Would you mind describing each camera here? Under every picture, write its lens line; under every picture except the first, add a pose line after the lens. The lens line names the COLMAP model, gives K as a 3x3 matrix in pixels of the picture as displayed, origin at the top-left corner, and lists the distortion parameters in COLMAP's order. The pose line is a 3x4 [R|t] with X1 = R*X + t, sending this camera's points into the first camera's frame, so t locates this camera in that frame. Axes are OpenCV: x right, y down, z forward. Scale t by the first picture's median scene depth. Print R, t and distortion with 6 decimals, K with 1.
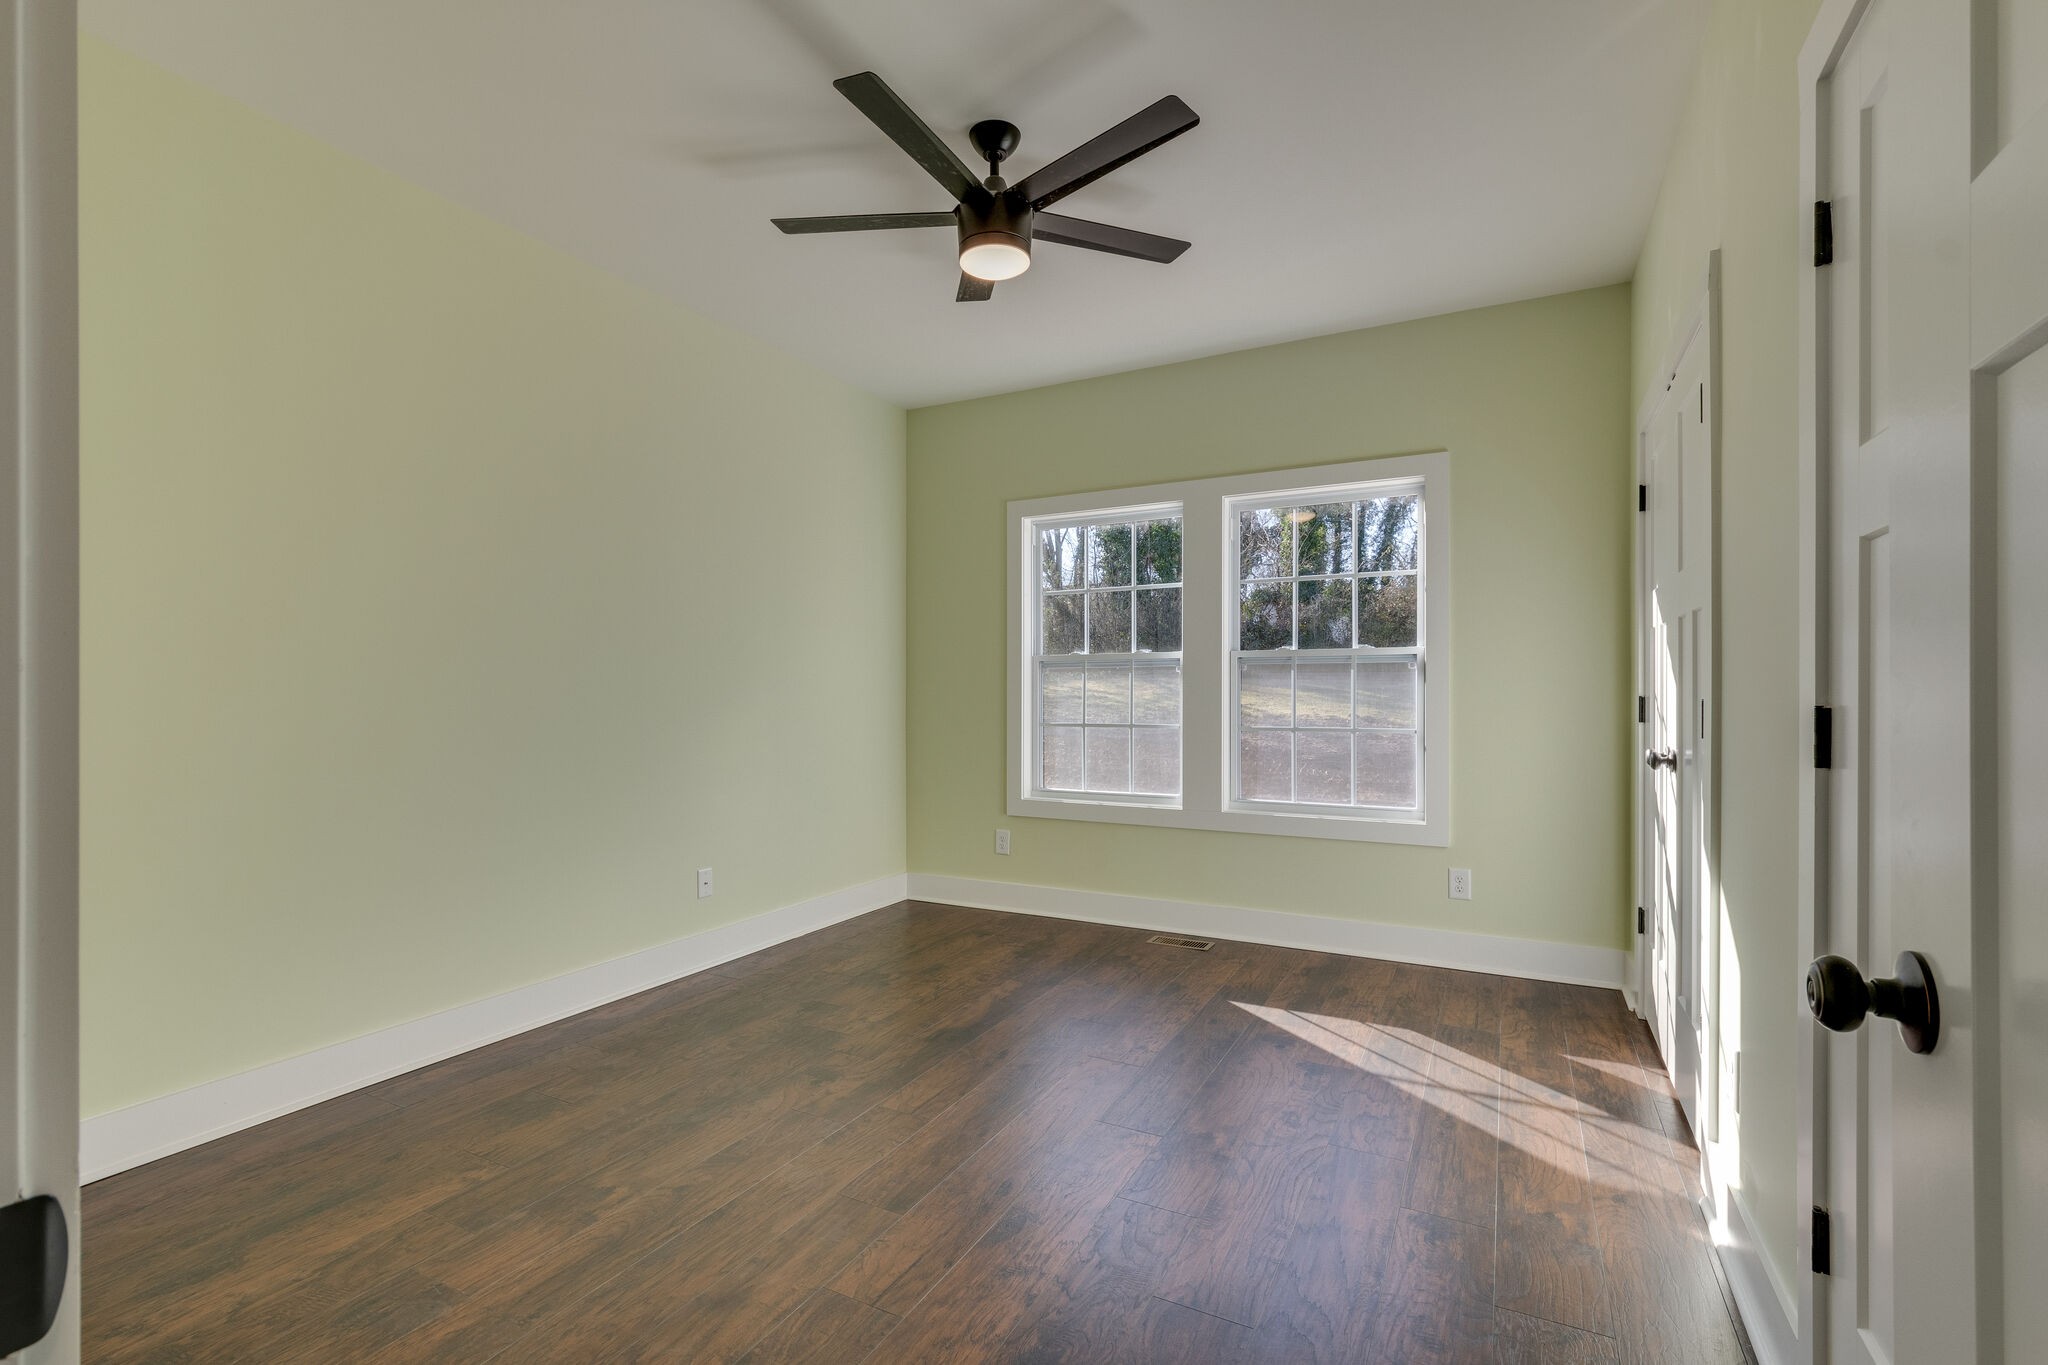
lens RADIAL K [[920.1, 0, 1020.7], [0, 920.1, 696.9], [0, 0, 1]] dist [0.001922, 0.000211]
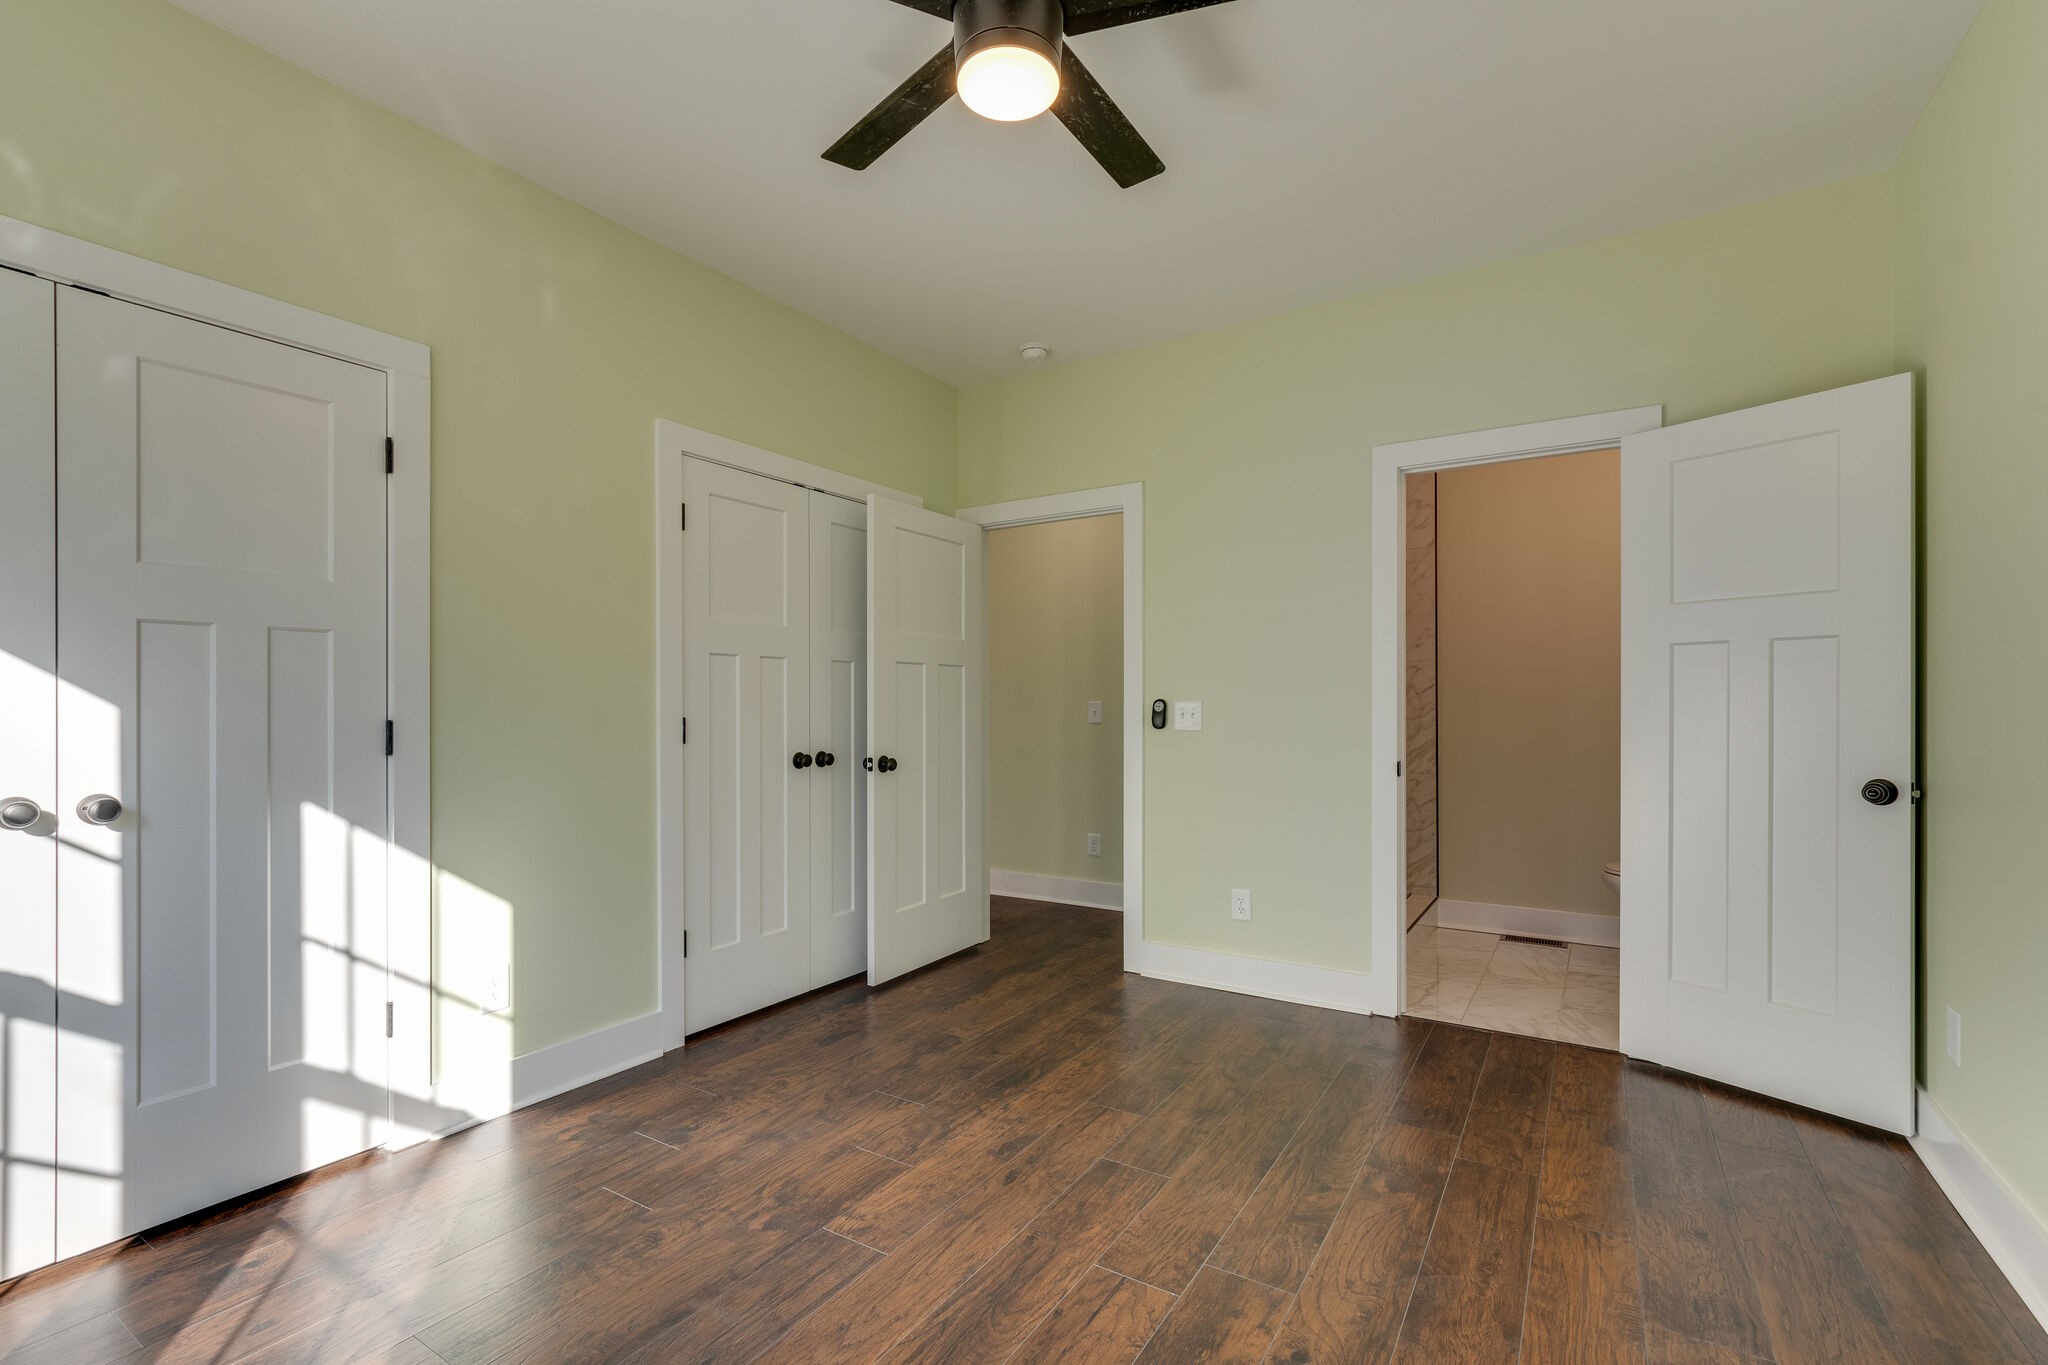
lens RADIAL K [[920.1, 0, 1020.7], [0, 920.1, 696.9], [0, 0, 1]] dist [0.001922, 0.000211]
pose [[-0.996996, 0.006218, 0.077198, -0.115670], [0.005915, 0.999974, -0.004157, -0.016914], [-0.077222, -0.003688, -0.997007, 2.127276]]
